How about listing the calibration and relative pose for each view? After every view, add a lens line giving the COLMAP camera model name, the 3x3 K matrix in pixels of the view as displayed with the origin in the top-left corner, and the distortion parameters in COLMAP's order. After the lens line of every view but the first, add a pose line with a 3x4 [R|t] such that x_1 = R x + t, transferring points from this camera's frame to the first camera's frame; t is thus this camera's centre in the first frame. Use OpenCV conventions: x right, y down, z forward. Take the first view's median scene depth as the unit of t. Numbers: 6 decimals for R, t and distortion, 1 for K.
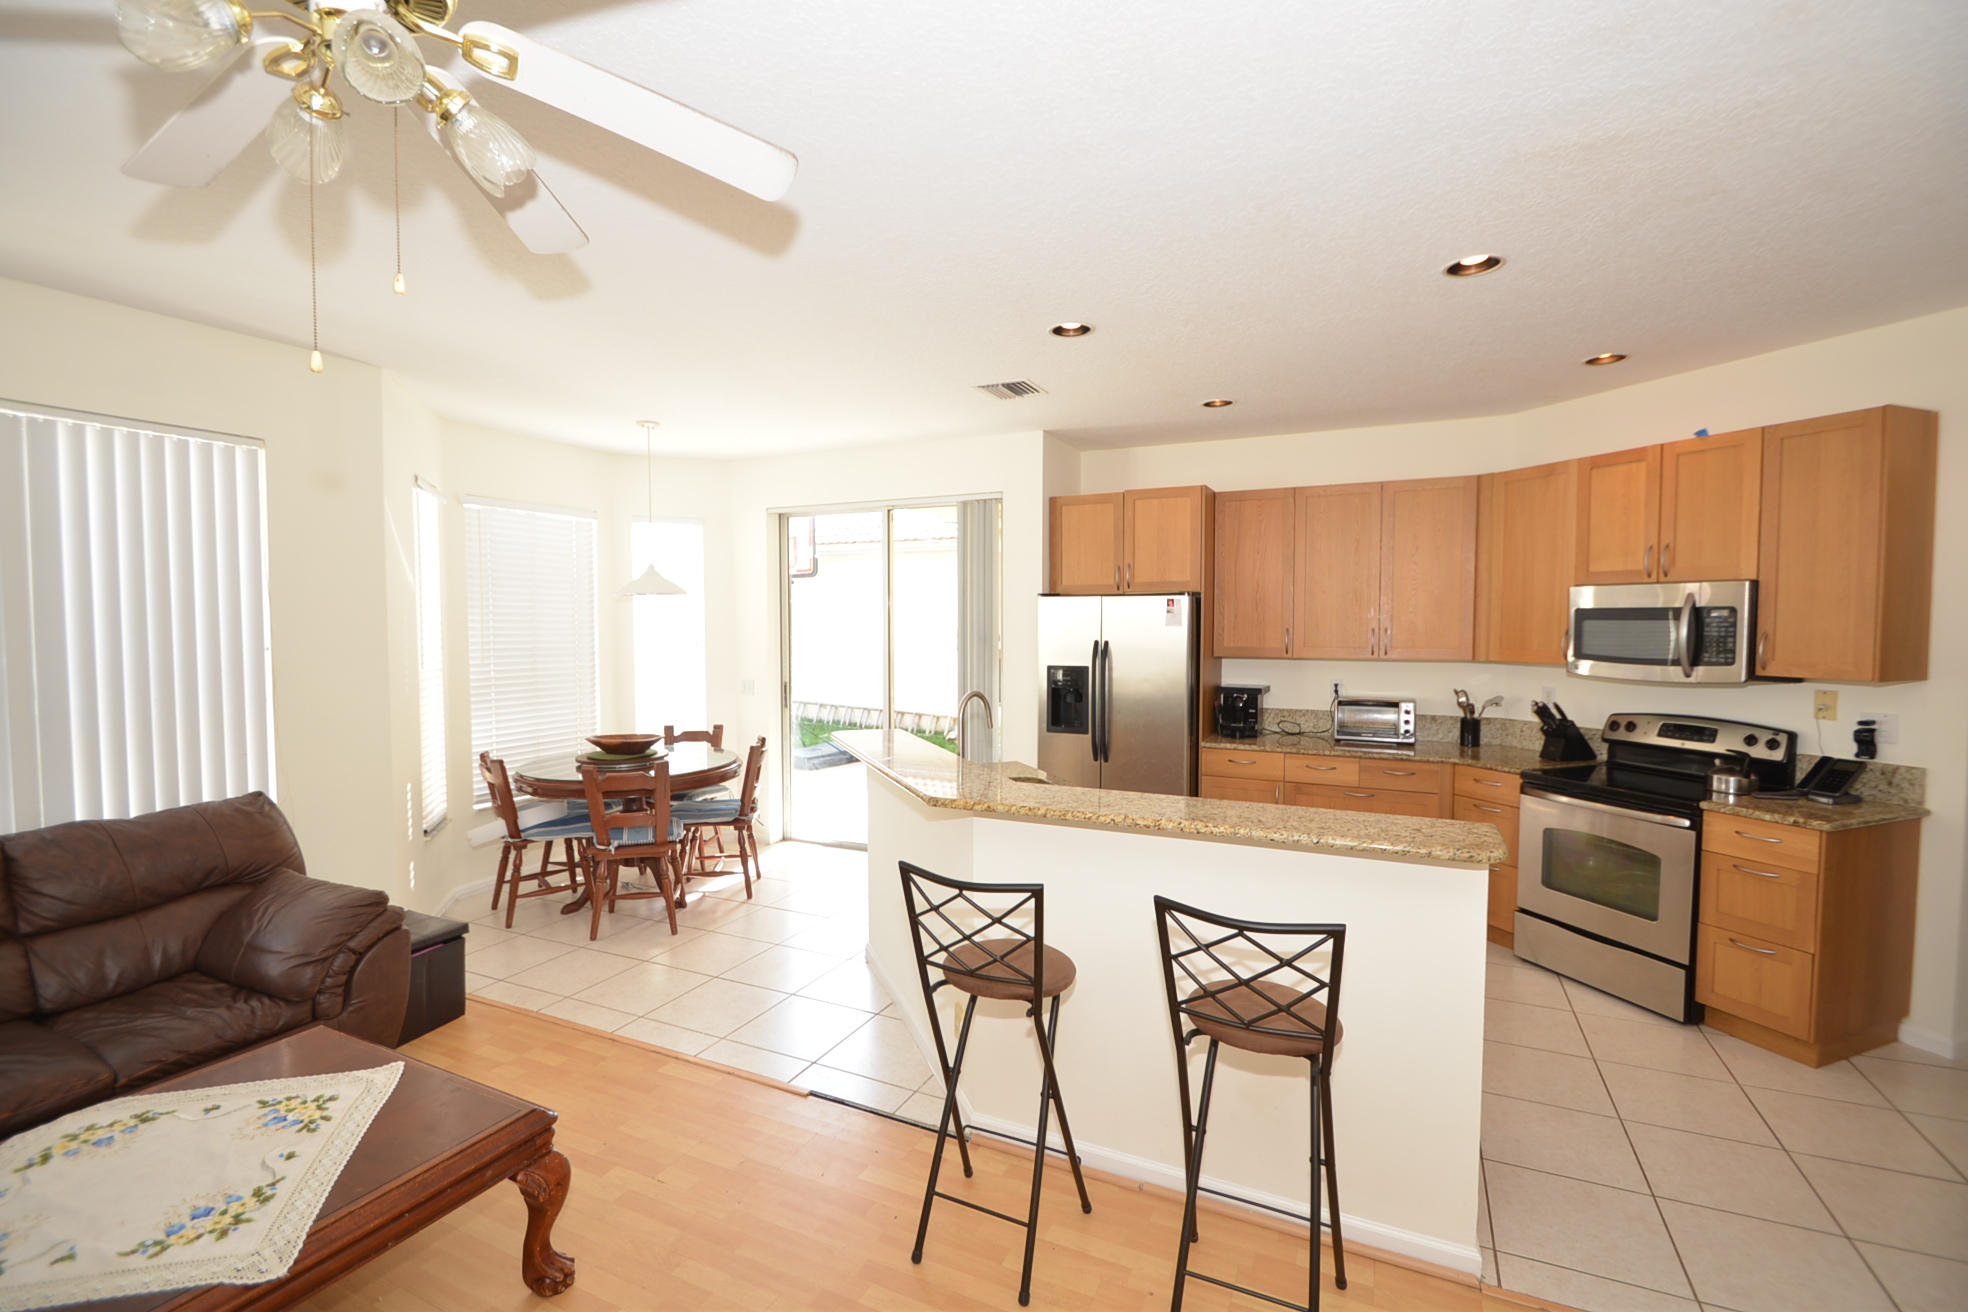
lens RADIAL K [[869.7, 0, 978.0], [0, 869.7, 667.7], [0, 0, 1]] dist [0.004545, -0.012014]
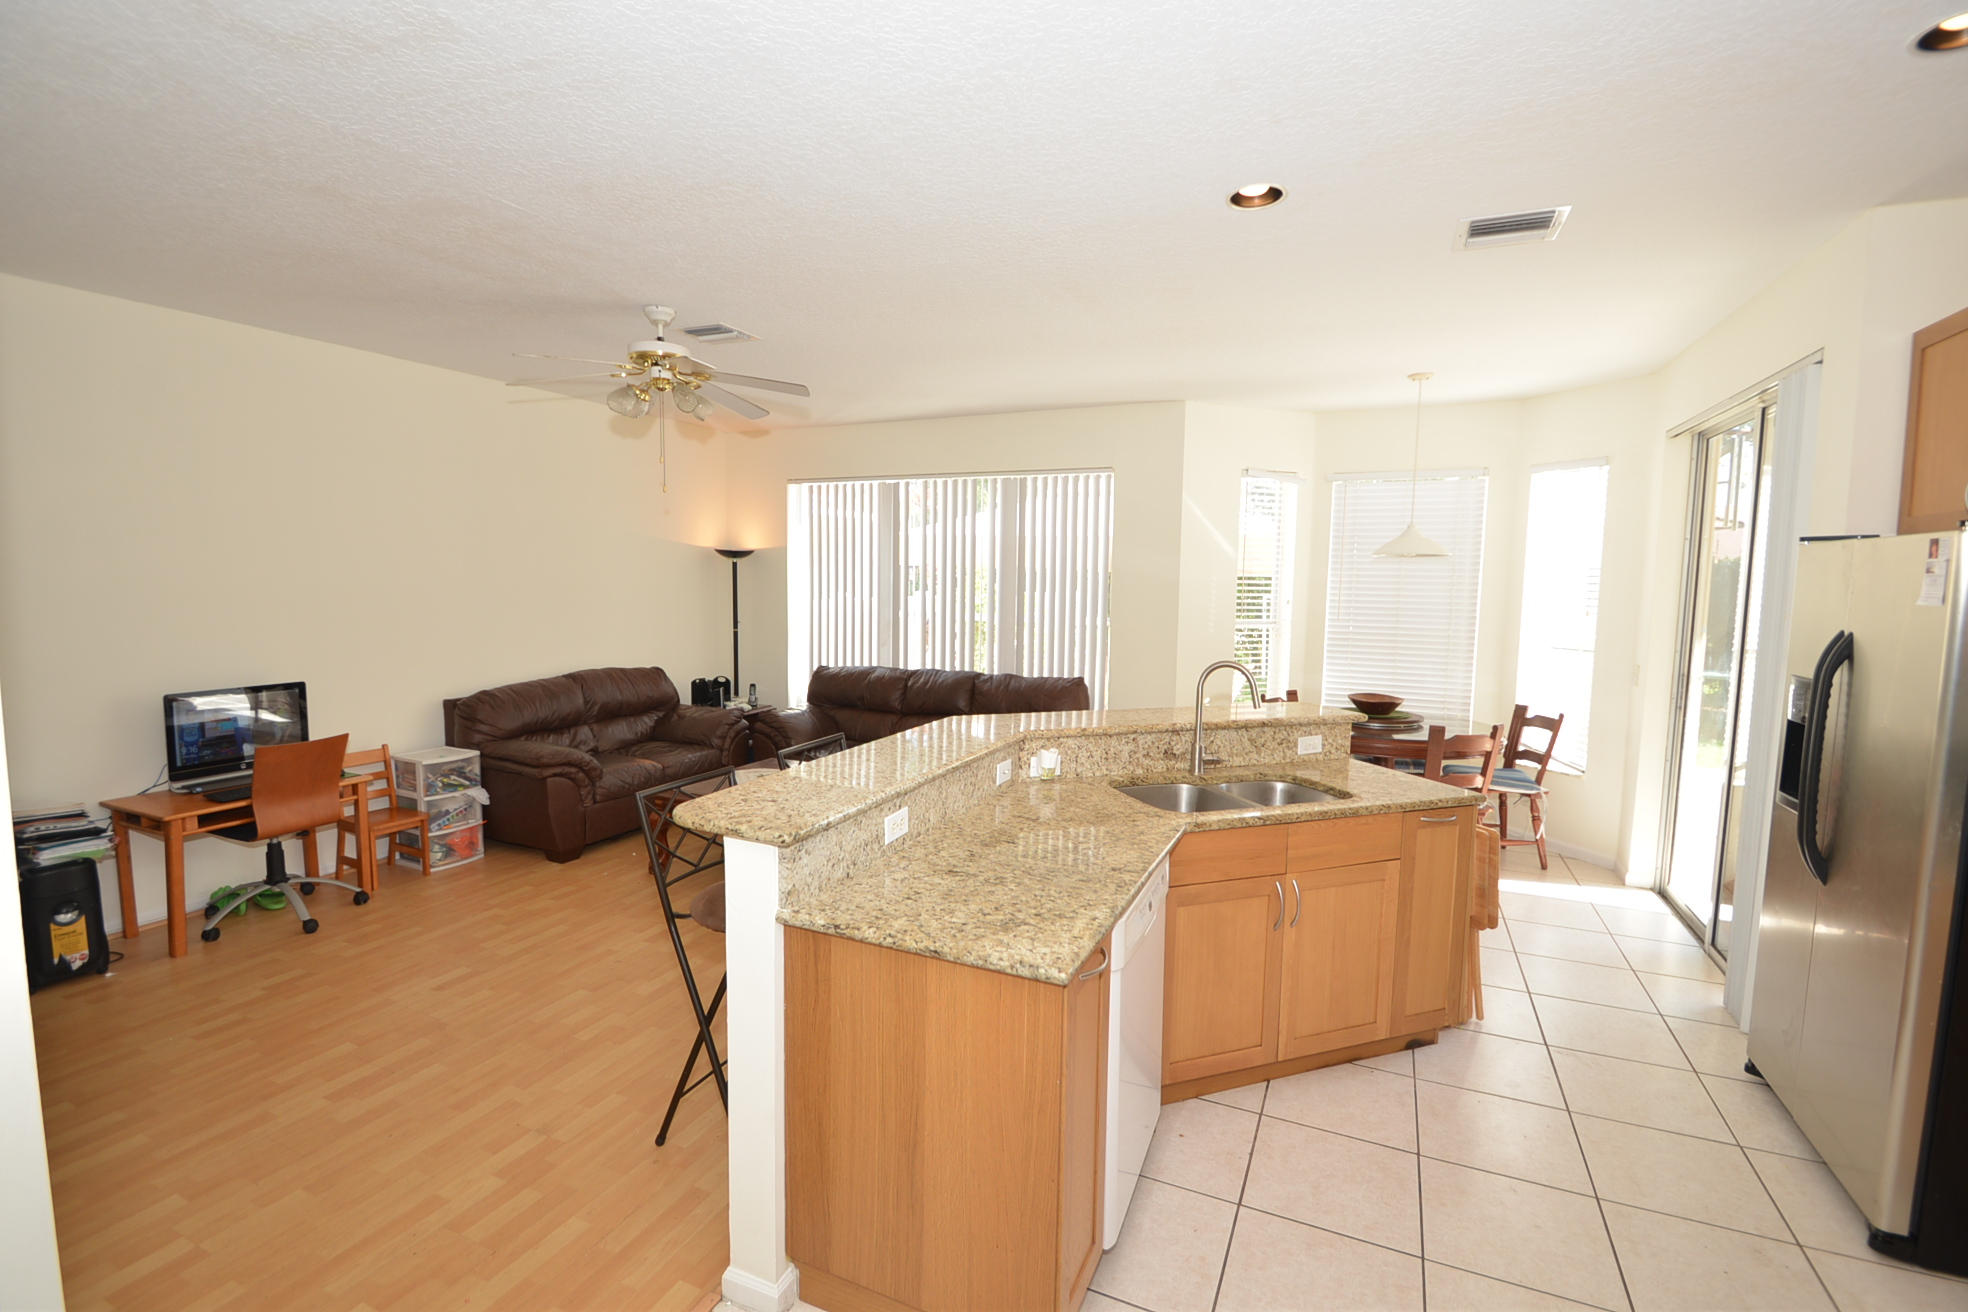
lens RADIAL K [[869.7, 0, 976.1], [0, 869.7, 657.0], [0, 0, 1]] dist [0.004545, -0.012014]
pose [[0.004152, 0.093756, -0.995587, 0.679611], [-0.070159, 0.993169, 0.093236, -0.032255], [0.997527, 0.069462, 0.010701, 0.595231]]
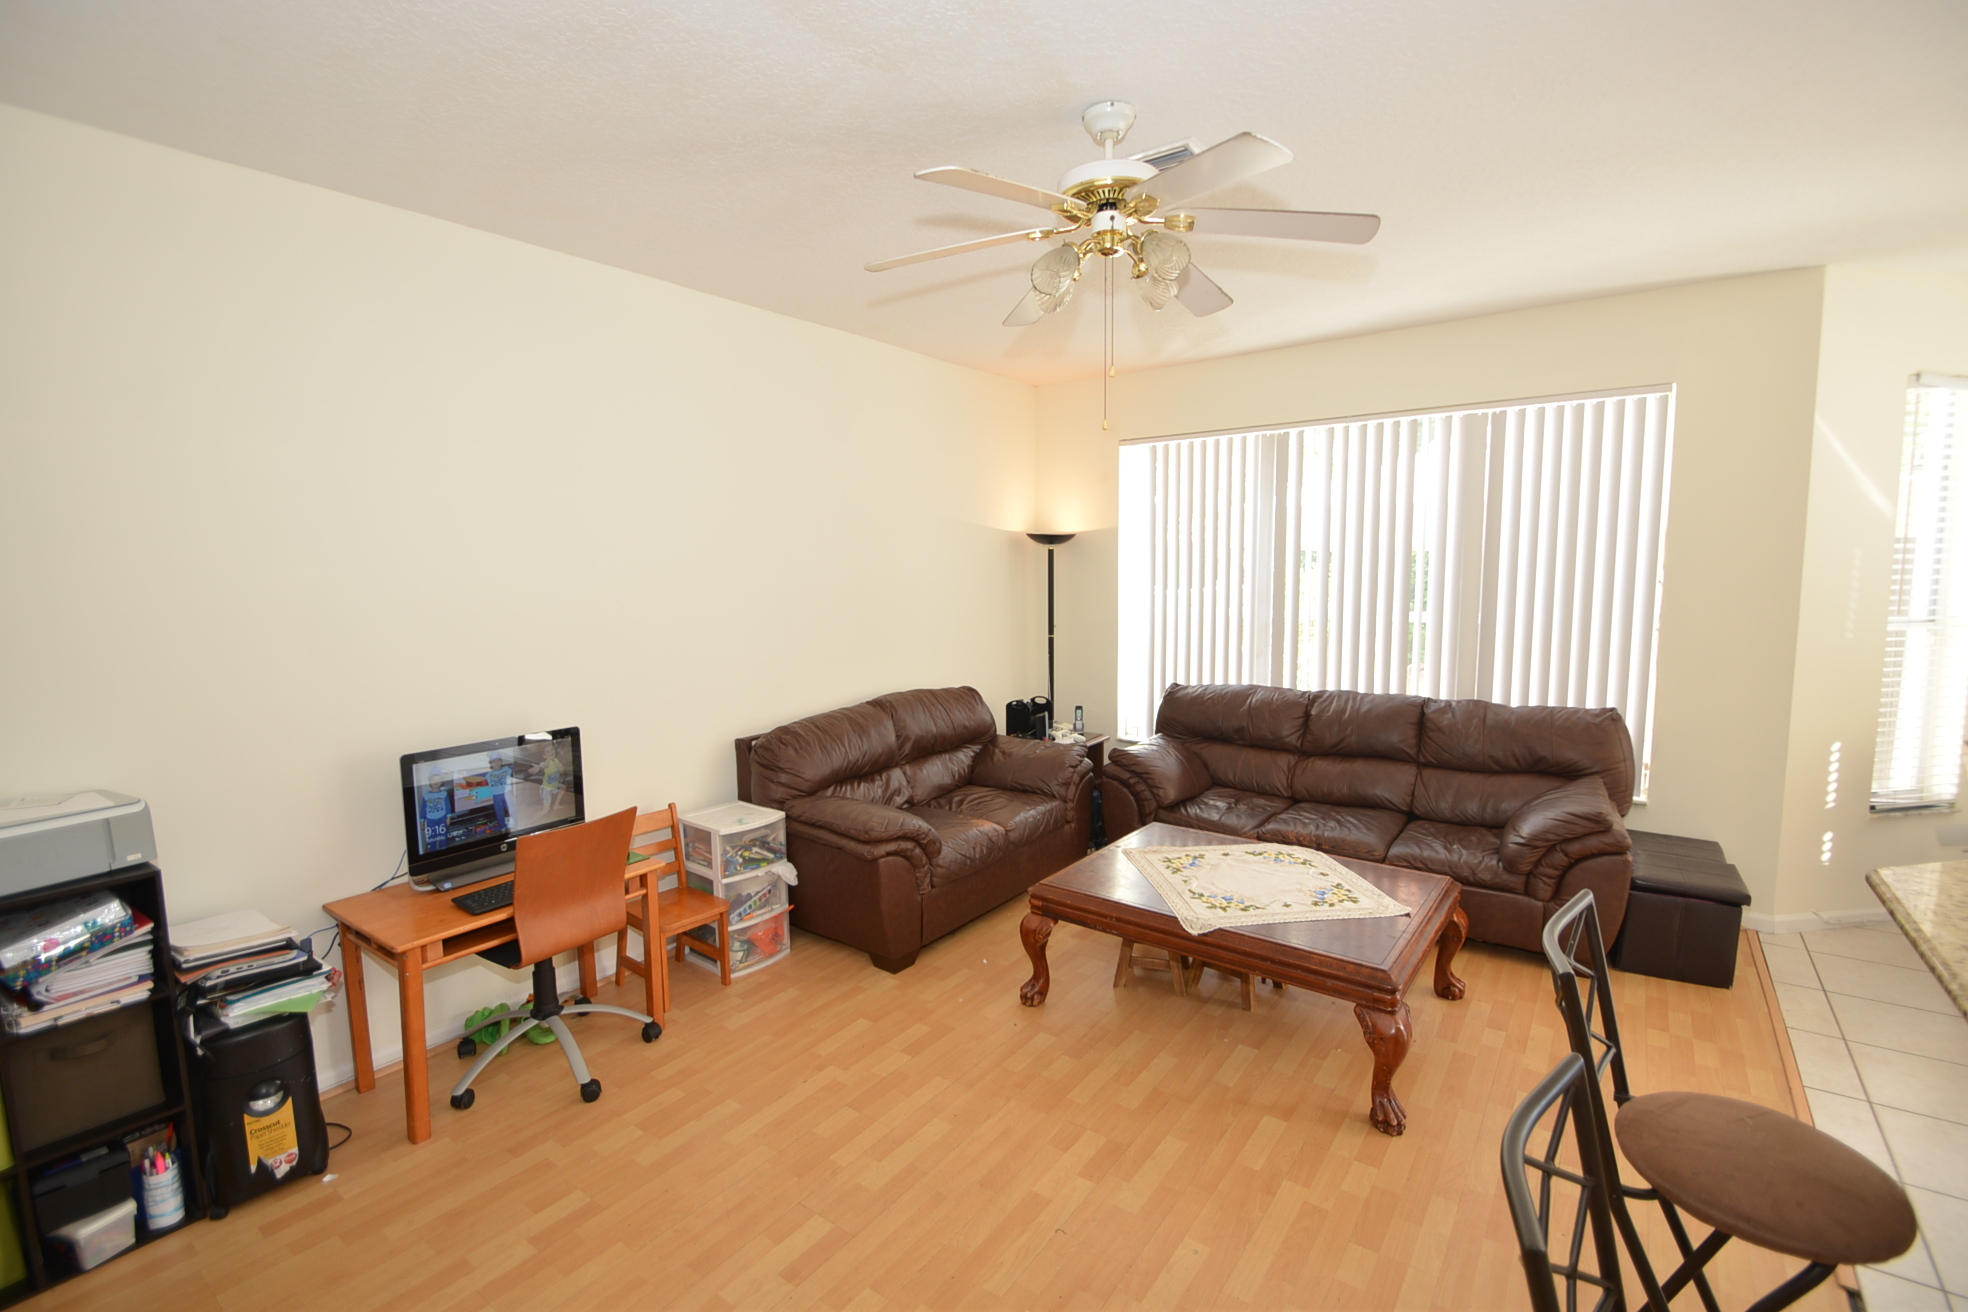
lens RADIAL K [[869.7, 0, 983.2], [0, 869.7, 658.4], [0, 0, 1]] dist [0.004545, -0.012014]
pose [[-0.202001, 0.108360, -0.973372, 0.332790], [-0.042606, 0.991947, 0.119270, -0.015489], [0.978458, 0.065564, -0.195757, 0.320276]]
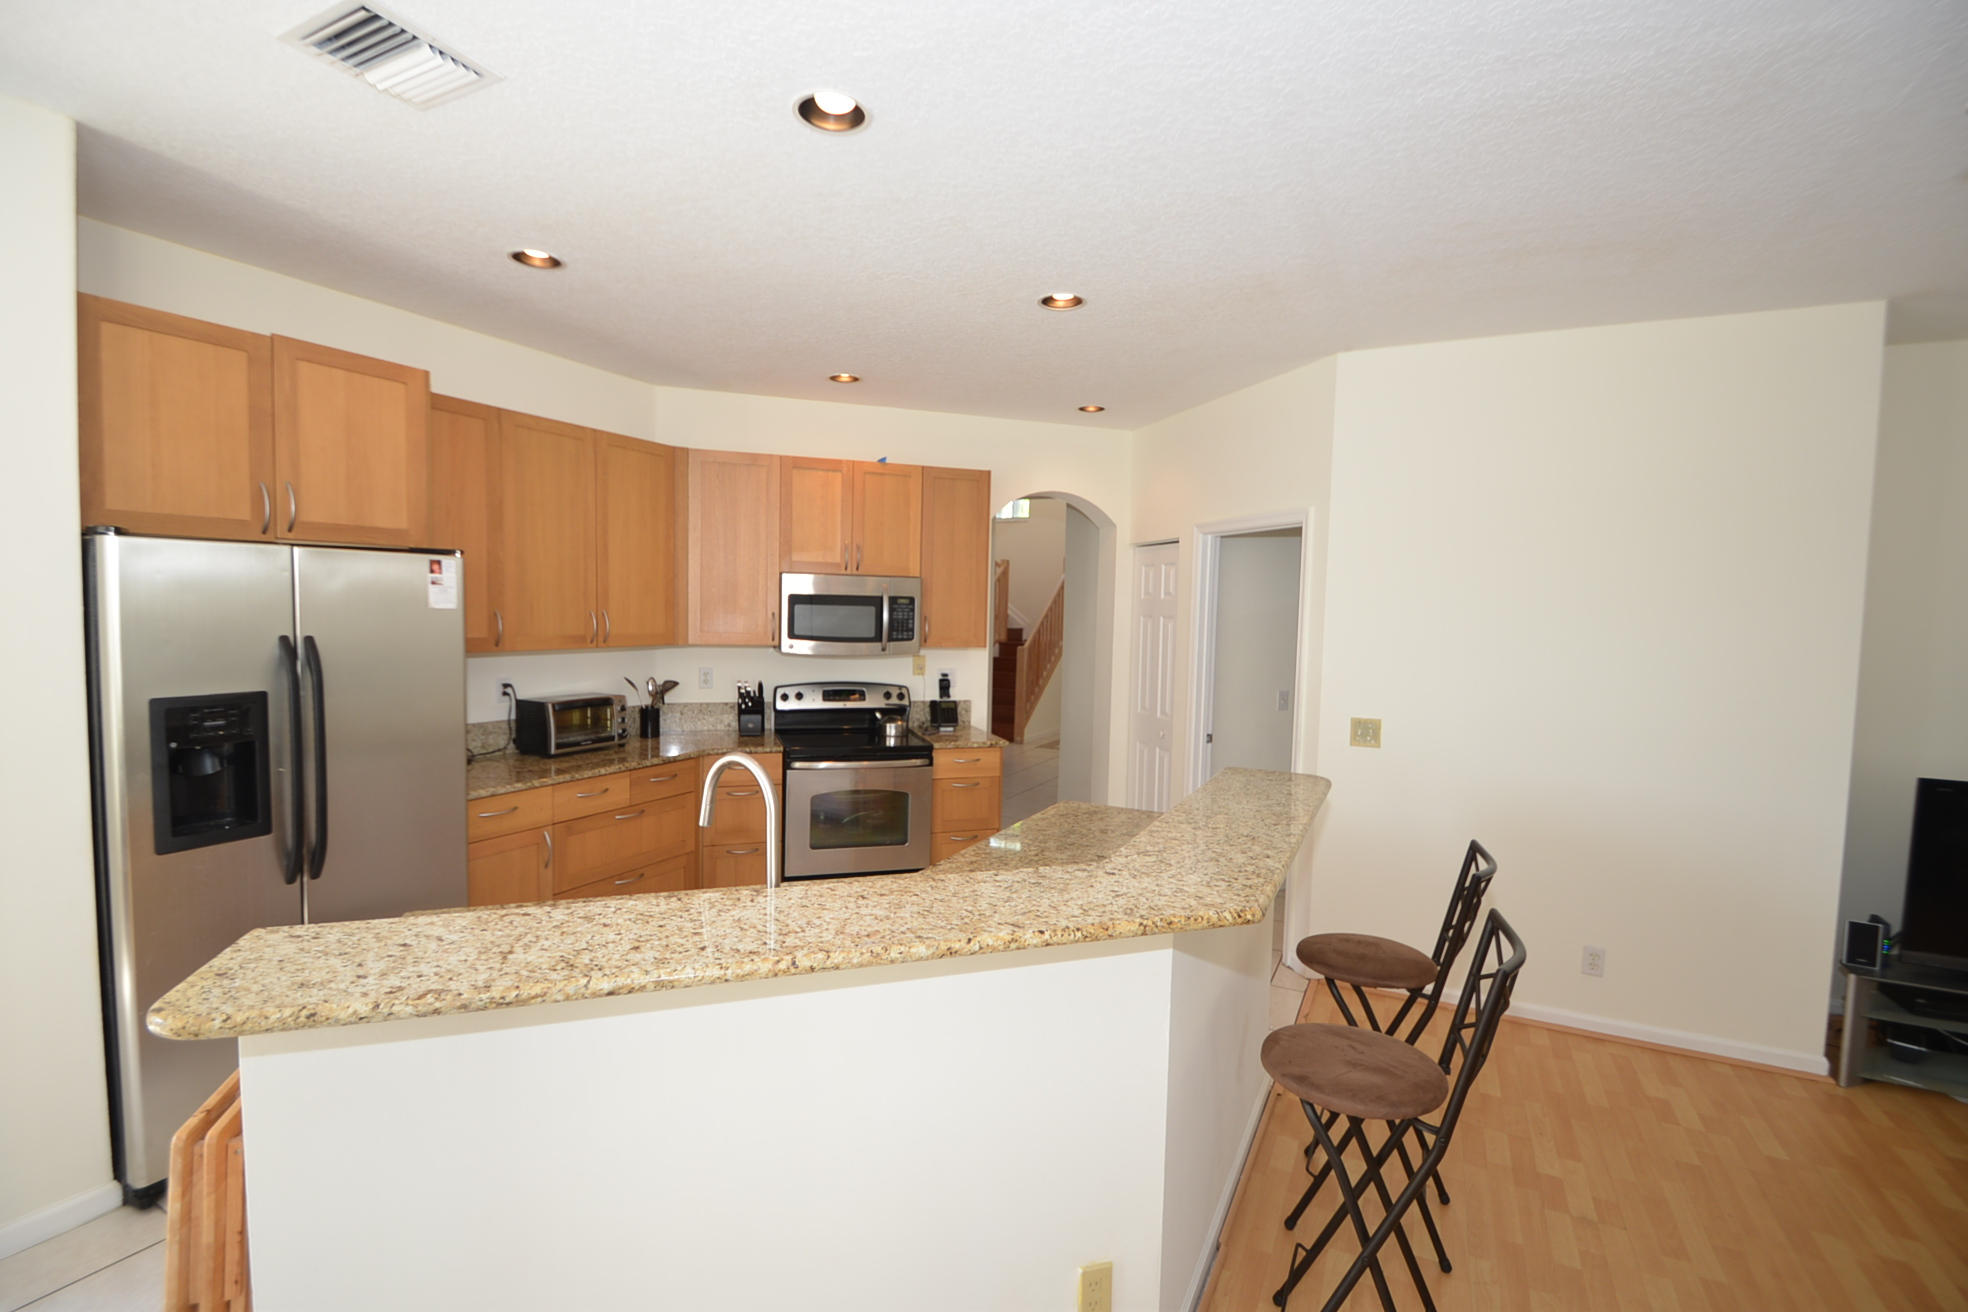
lens RADIAL K [[869.7, 0, 977.2], [0, 869.7, 655.8], [0, 0, 1]] dist [0.004545, -0.012014]
pose [[0.042534, -0.054043, 0.997632, -0.380950], [0.032331, 0.998087, 0.052689, -0.038033], [-0.998572, 0.030013, 0.044200, 0.679800]]
